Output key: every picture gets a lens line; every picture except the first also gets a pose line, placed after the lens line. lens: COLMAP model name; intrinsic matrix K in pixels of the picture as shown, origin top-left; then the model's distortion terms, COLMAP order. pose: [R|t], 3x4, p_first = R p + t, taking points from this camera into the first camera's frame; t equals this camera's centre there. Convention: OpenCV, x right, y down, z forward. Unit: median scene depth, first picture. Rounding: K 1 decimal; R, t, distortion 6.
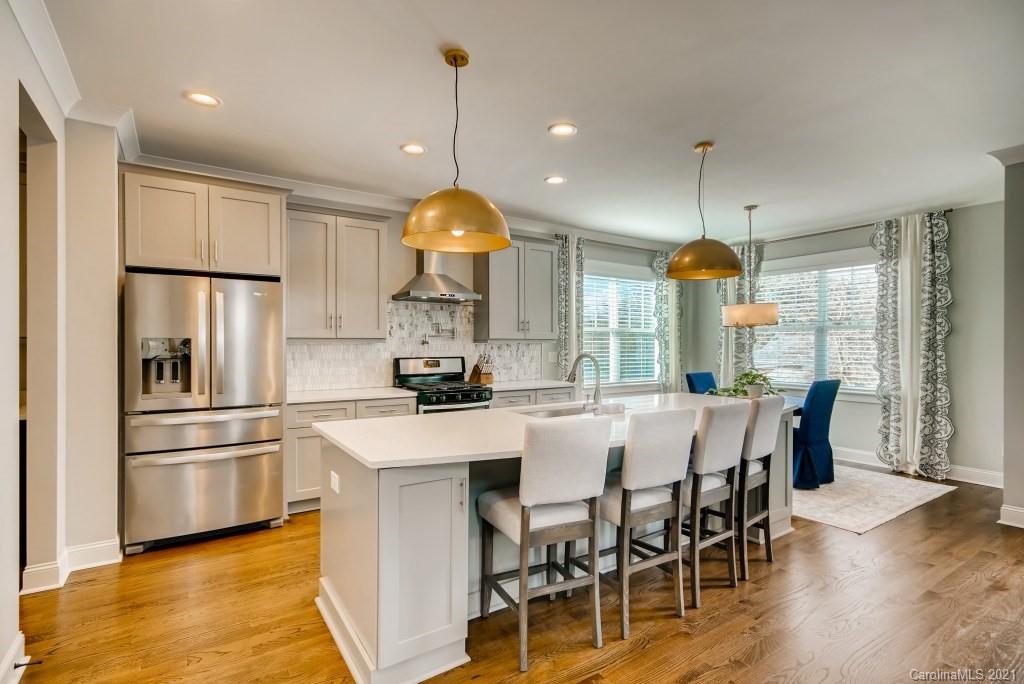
lens RADIAL K [[510.5, 0, 512.6], [0, 510.5, 343.1], [0, 0, 1]] dist [0.010945, -0.001959]
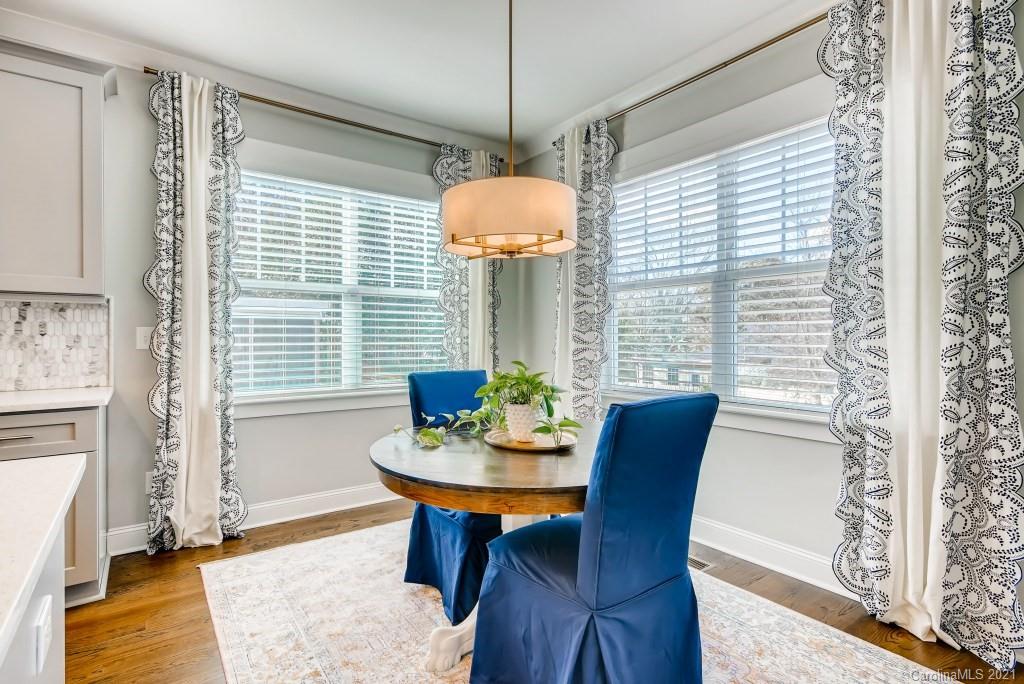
lens RADIAL K [[510.5, 0, 509.3], [0, 510.5, 336.8], [0, 0, 1]] dist [0.010945, -0.001959]
pose [[0.999770, -0.002124, 0.021353, 0.457779], [0.002114, 0.999998, 0.000471, 0.030616], [-0.021354, -0.000426, 0.999772, 0.614925]]
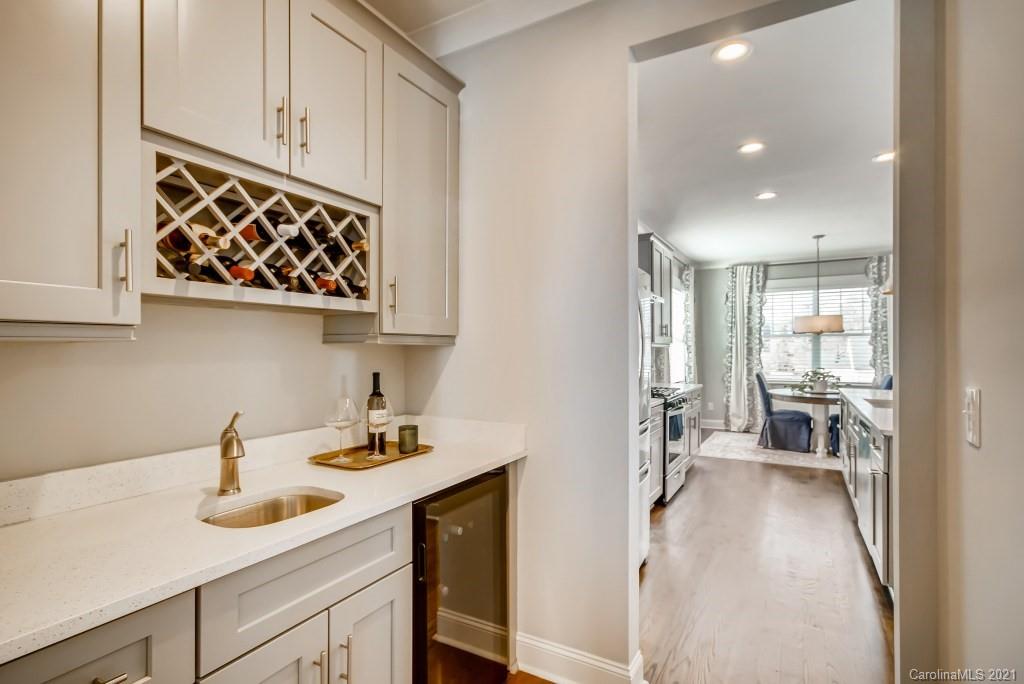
lens RADIAL K [[510.5, 0, 507.5], [0, 510.5, 345.7], [0, 0, 1]] dist [0.010945, -0.001959]
pose [[0.897502, -0.000756, 0.441009, -0.749782], [0.001892, 0.999996, -0.002137, -0.003116], [-0.441006, 0.002753, 0.897500, 0.230138]]
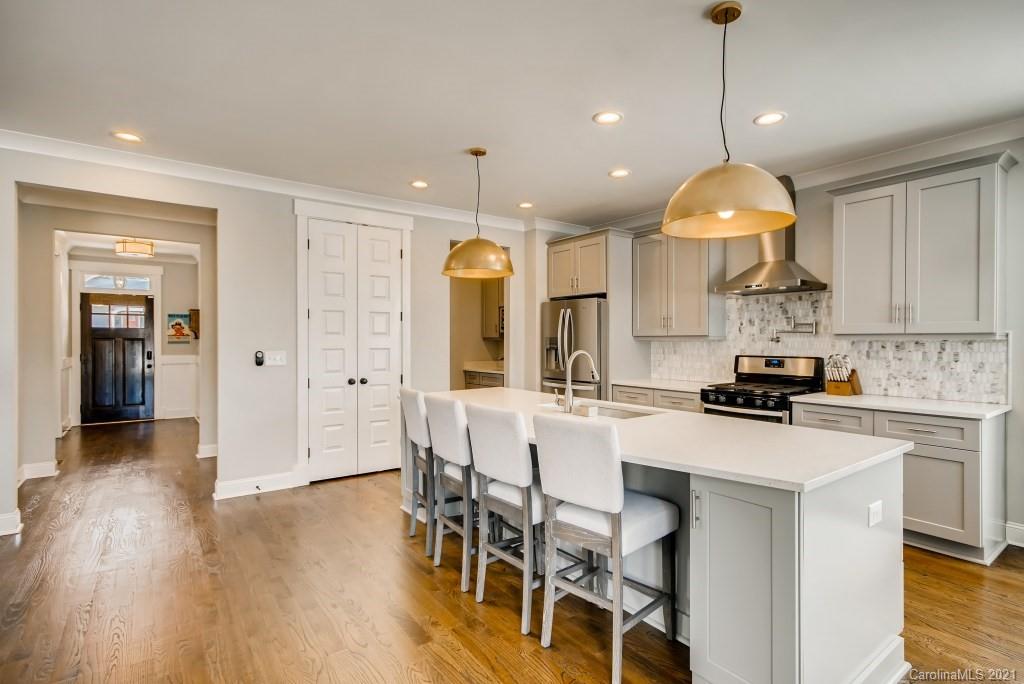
lens RADIAL K [[510.5, 0, 517.0], [0, 510.5, 343.7], [0, 0, 1]] dist [0.010945, -0.001959]
pose [[0.032747, 0.005567, -0.999448, 0.682308], [-0.002896, 0.999981, 0.005475, 0.002748], [0.999459, 0.002715, 0.032762, 0.513094]]
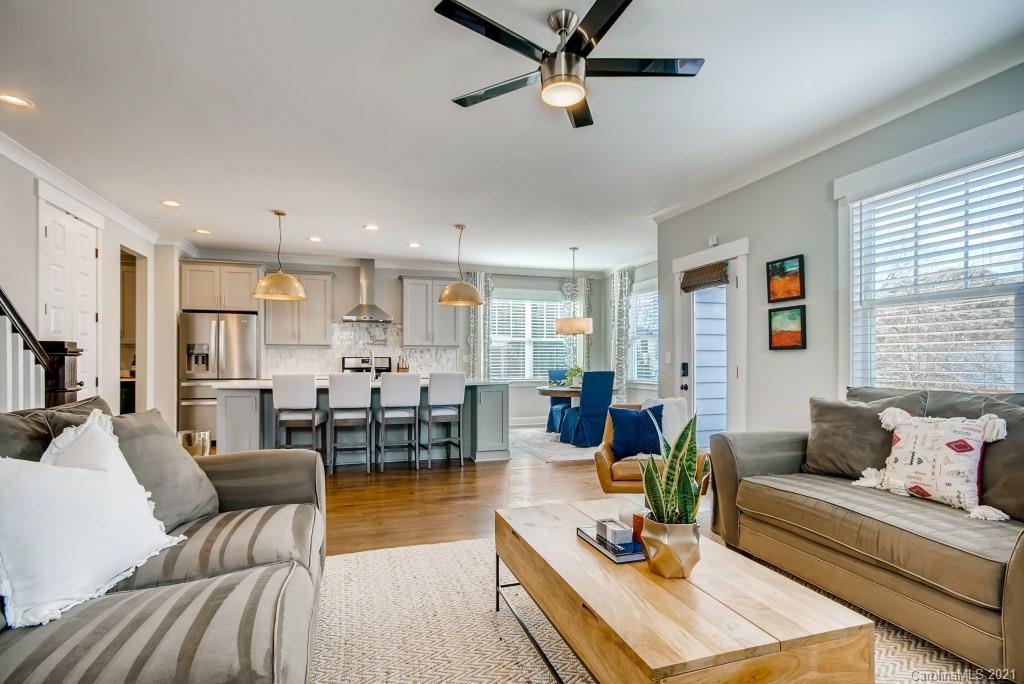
lens RADIAL K [[510.5, 0, 508.9], [0, 510.5, 350.5], [0, 0, 1]] dist [0.010945, -0.001959]
pose [[0.954087, -0.009184, -0.299389, 0.715194], [0.002390, 0.999731, -0.023051, 0.043496], [0.299520, 0.021277, 0.953853, -0.369978]]
